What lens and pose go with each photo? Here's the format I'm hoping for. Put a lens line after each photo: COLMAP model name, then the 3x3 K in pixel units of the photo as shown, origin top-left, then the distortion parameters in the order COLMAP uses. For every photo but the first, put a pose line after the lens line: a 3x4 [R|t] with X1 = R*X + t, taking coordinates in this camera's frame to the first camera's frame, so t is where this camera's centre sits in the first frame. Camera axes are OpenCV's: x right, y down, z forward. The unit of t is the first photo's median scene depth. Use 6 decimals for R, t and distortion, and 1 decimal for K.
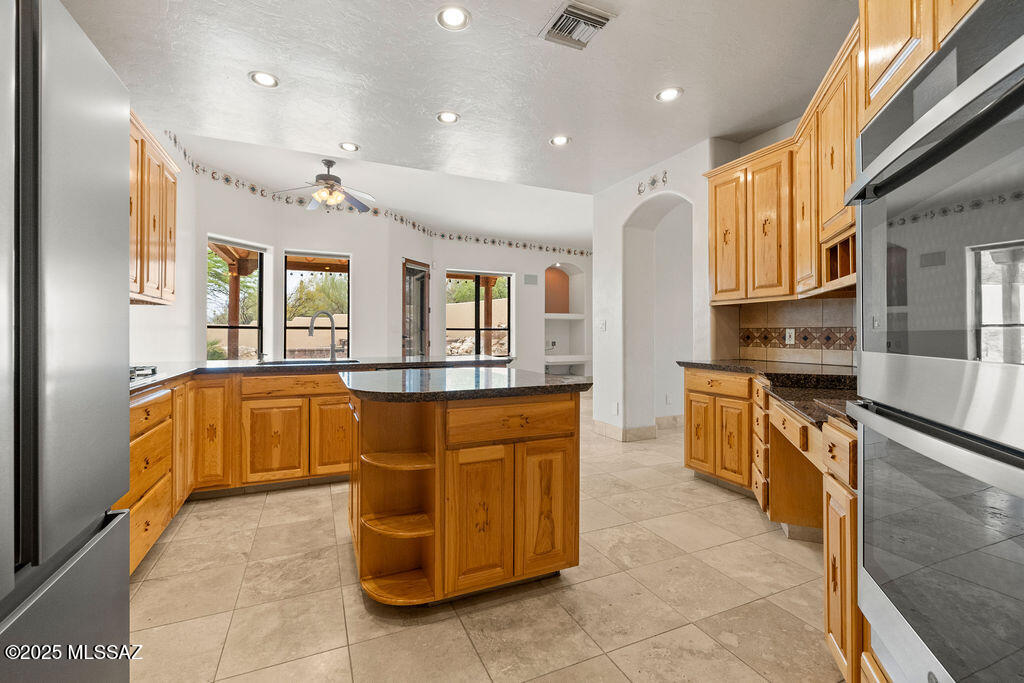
lens RADIAL K [[434.0, 0, 511.3], [0, 434.0, 334.0], [0, 0, 1]] dist [-0.003216, 0.000033]
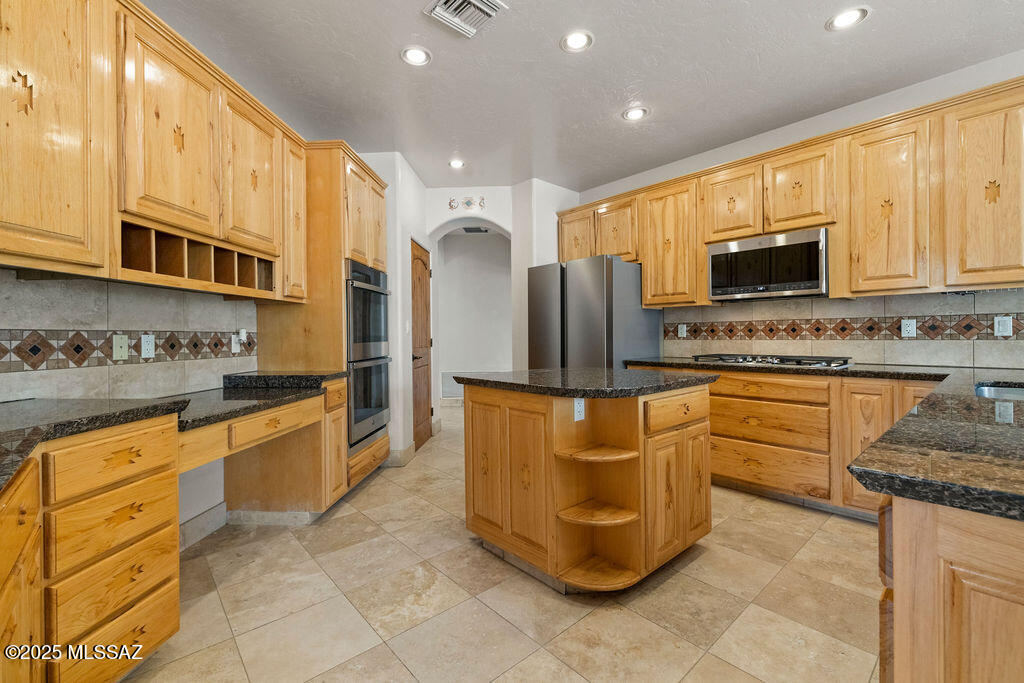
lens RADIAL K [[434.0, 0, 513.6], [0, 434.0, 338.1], [0, 0, 1]] dist [-0.003216, 0.000033]
pose [[-0.952878, 0.012404, -0.303102, 0.203129], [0.011533, 0.999923, 0.004662, -0.000038], [0.303136, 0.000946, -0.952947, 1.143551]]
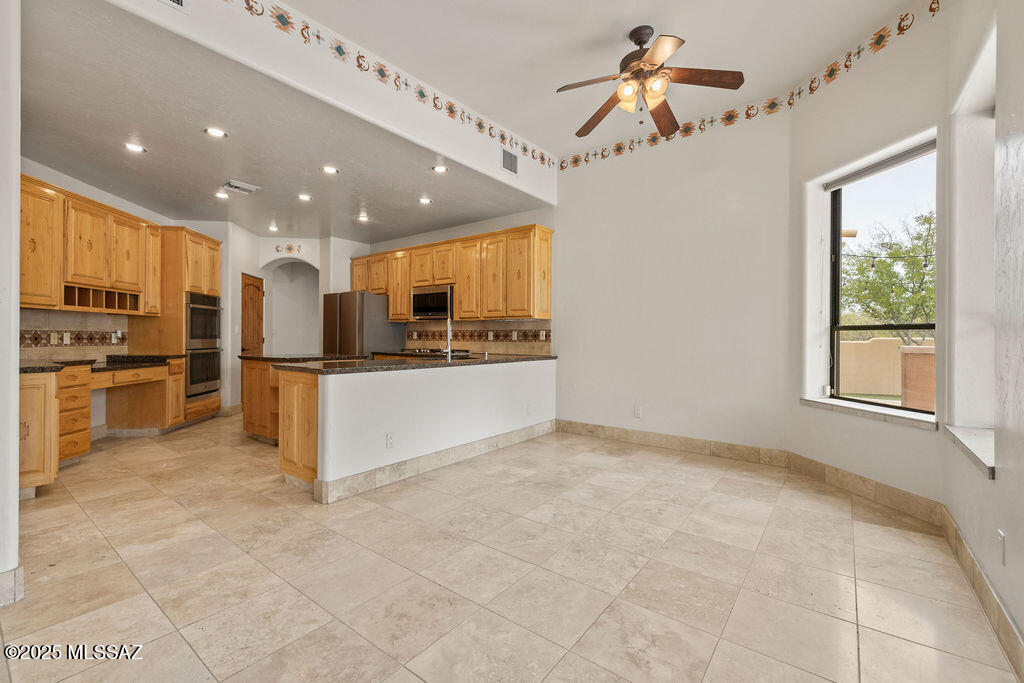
lens RADIAL K [[434.0, 0, 512.3], [0, 434.0, 339.1], [0, 0, 1]] dist [-0.003216, 0.000033]
pose [[-0.877545, -0.002999, -0.479486, 0.050835], [-0.004590, 0.999987, 0.002147, 0.001245], [0.479473, 0.004085, -0.877547, 1.807655]]
